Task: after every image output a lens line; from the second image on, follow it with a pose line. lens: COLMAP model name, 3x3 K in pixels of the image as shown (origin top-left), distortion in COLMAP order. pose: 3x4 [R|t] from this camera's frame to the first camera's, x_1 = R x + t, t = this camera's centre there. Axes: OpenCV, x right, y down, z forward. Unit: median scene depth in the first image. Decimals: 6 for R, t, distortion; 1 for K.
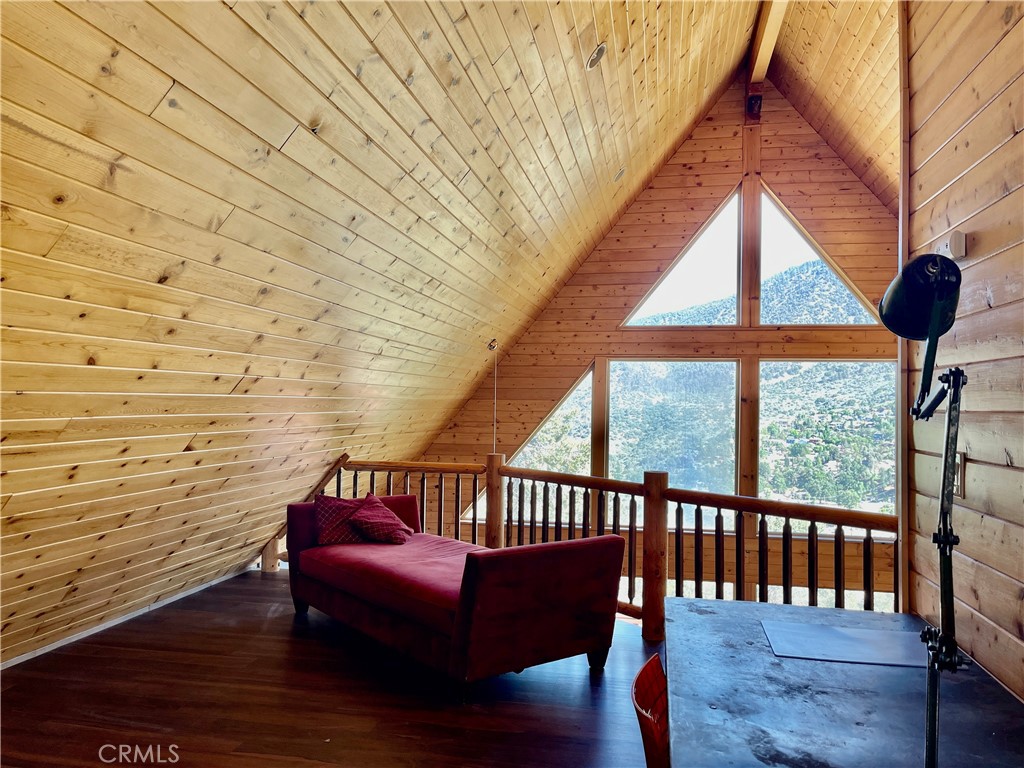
lens RADIAL K [[766.9, 0, 508.7], [0, 766.9, 376.0], [0, 0, 1]] dist [0.067914, -0.001690]
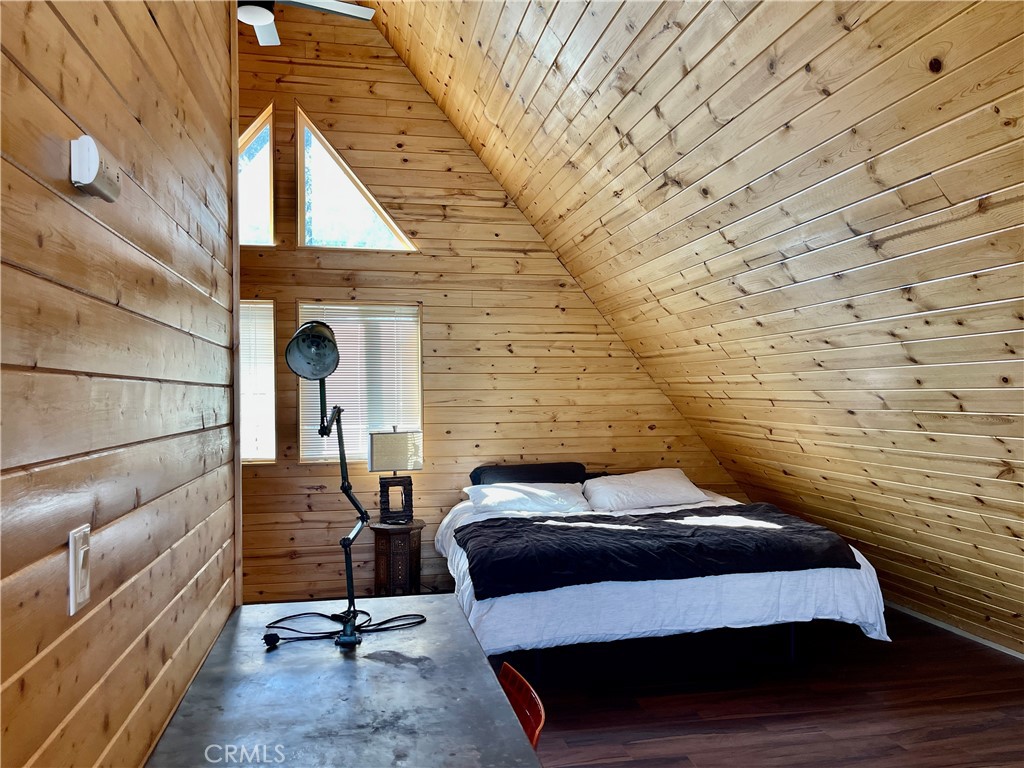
lens RADIAL K [[766.9, 0, 511.8], [0, 766.9, 384.6], [0, 0, 1]] dist [0.067914, -0.001690]
pose [[-0.922158, -0.012870, -0.386600, 0.604736], [0.010672, 0.998219, -0.058688, 0.039405], [0.386667, -0.058245, -0.920378, 1.973518]]
